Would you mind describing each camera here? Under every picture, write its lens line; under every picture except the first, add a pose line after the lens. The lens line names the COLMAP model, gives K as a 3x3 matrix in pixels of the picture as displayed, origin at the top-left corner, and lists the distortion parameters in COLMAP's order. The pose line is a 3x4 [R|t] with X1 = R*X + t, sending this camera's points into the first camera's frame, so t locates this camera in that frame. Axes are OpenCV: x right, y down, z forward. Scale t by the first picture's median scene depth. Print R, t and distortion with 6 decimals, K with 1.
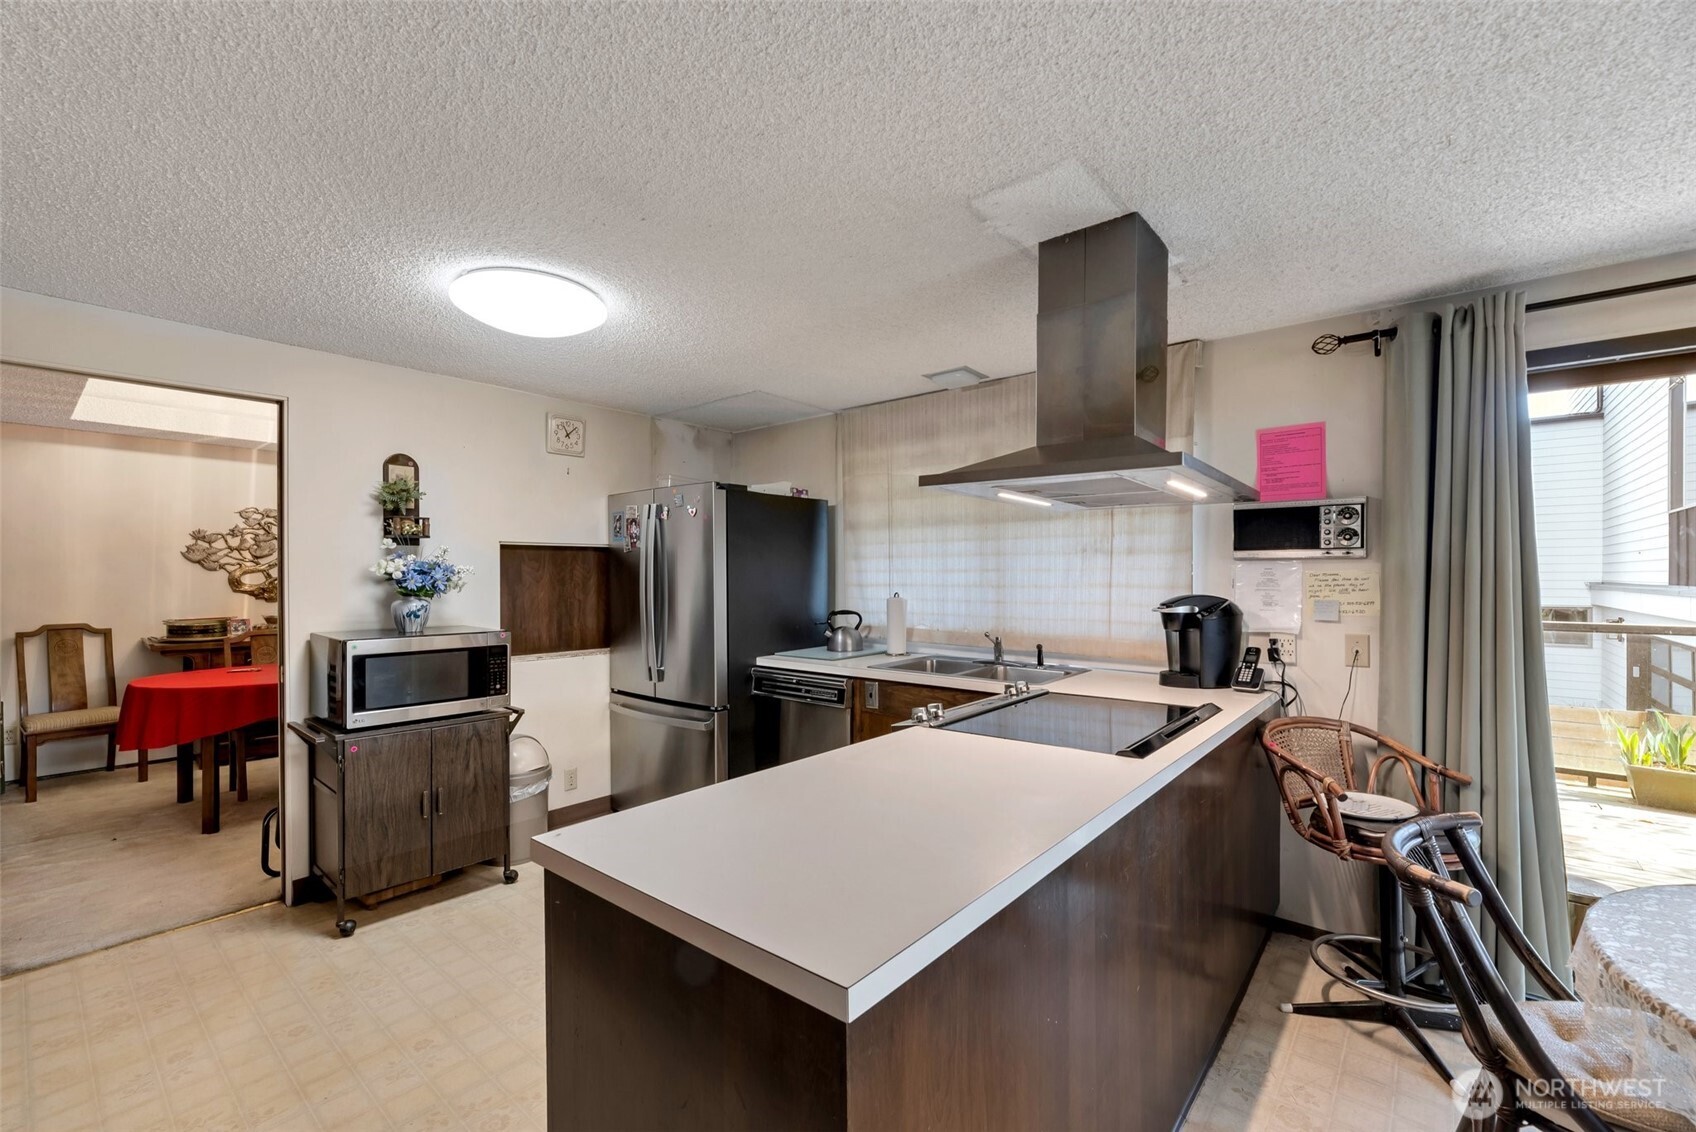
lens RADIAL K [[718.8, 0, 843.1], [0, 718.8, 579.8], [0, 0, 1]] dist [-0.000902, 0.000256]
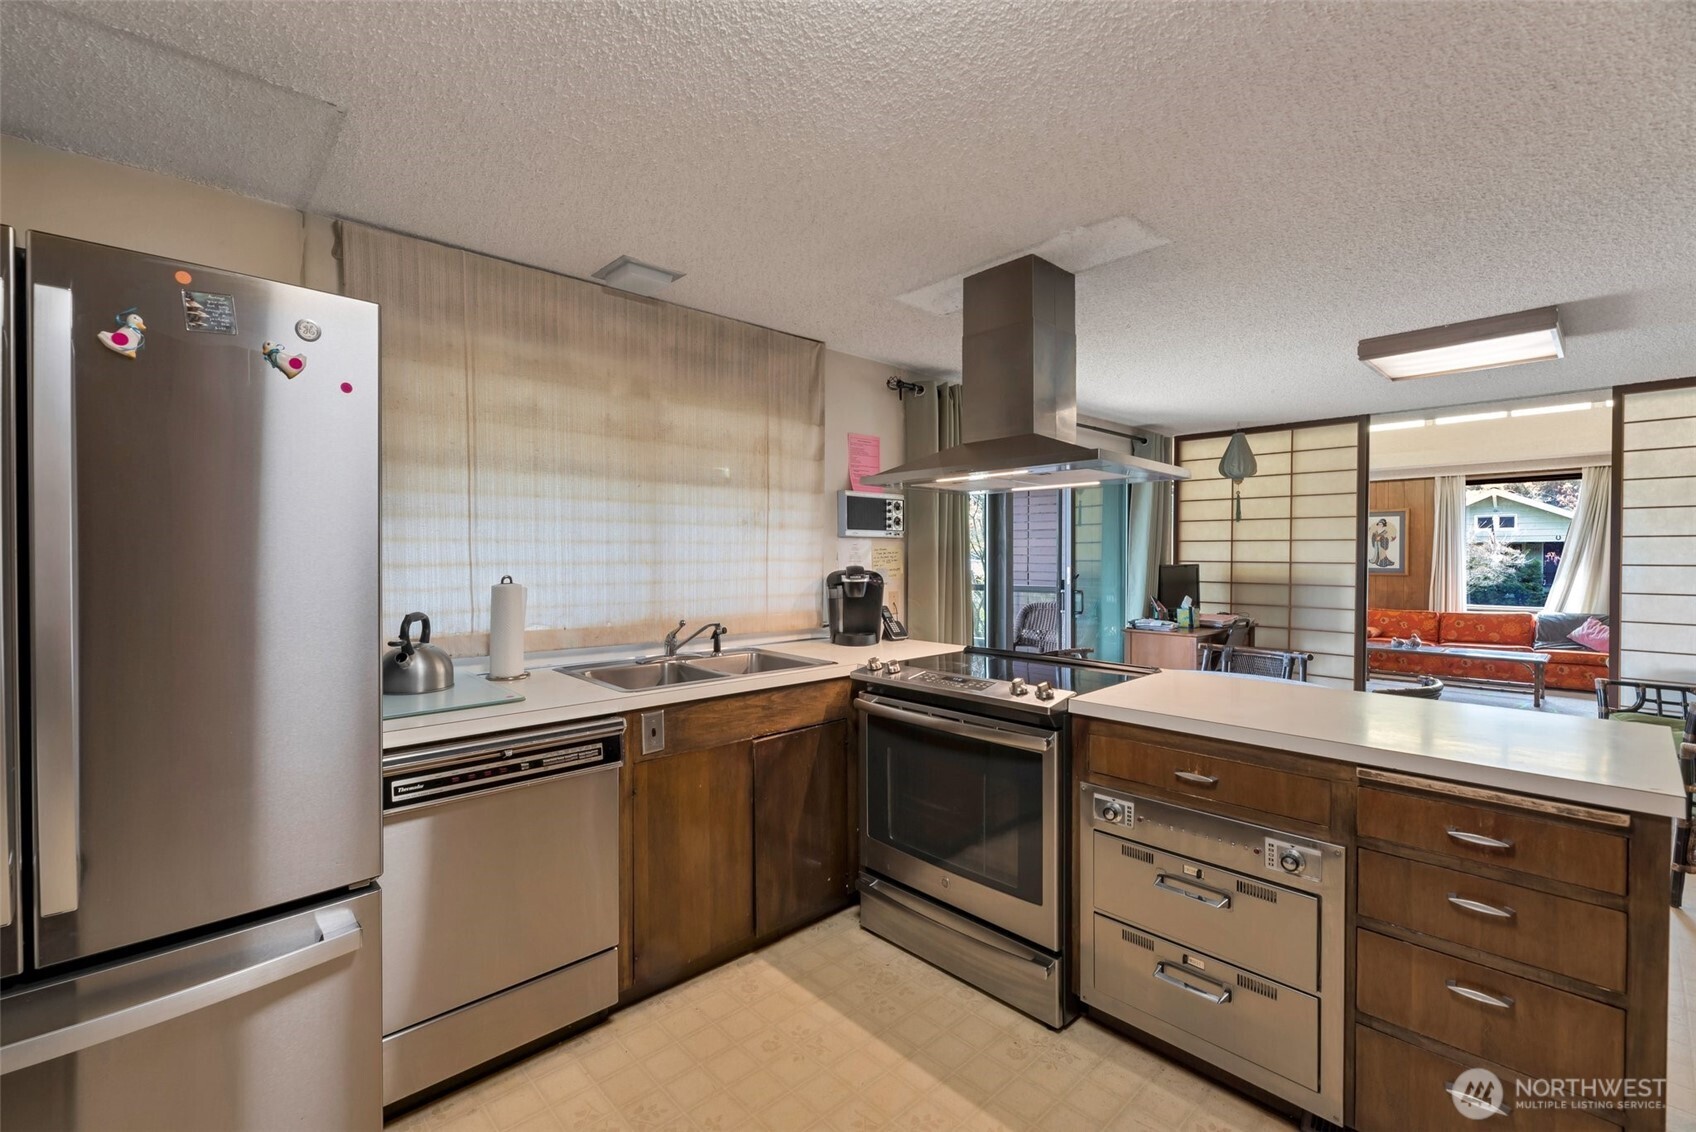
lens RADIAL K [[718.8, 0, 839.7], [0, 718.8, 564.9], [0, 0, 1]] dist [-0.000902, 0.000256]
pose [[0.132339, -0.013752, 0.991109, -0.541103], [0.006745, 0.999893, 0.012973, 0.002815], [-0.991182, 0.004968, 0.132417, 0.700936]]
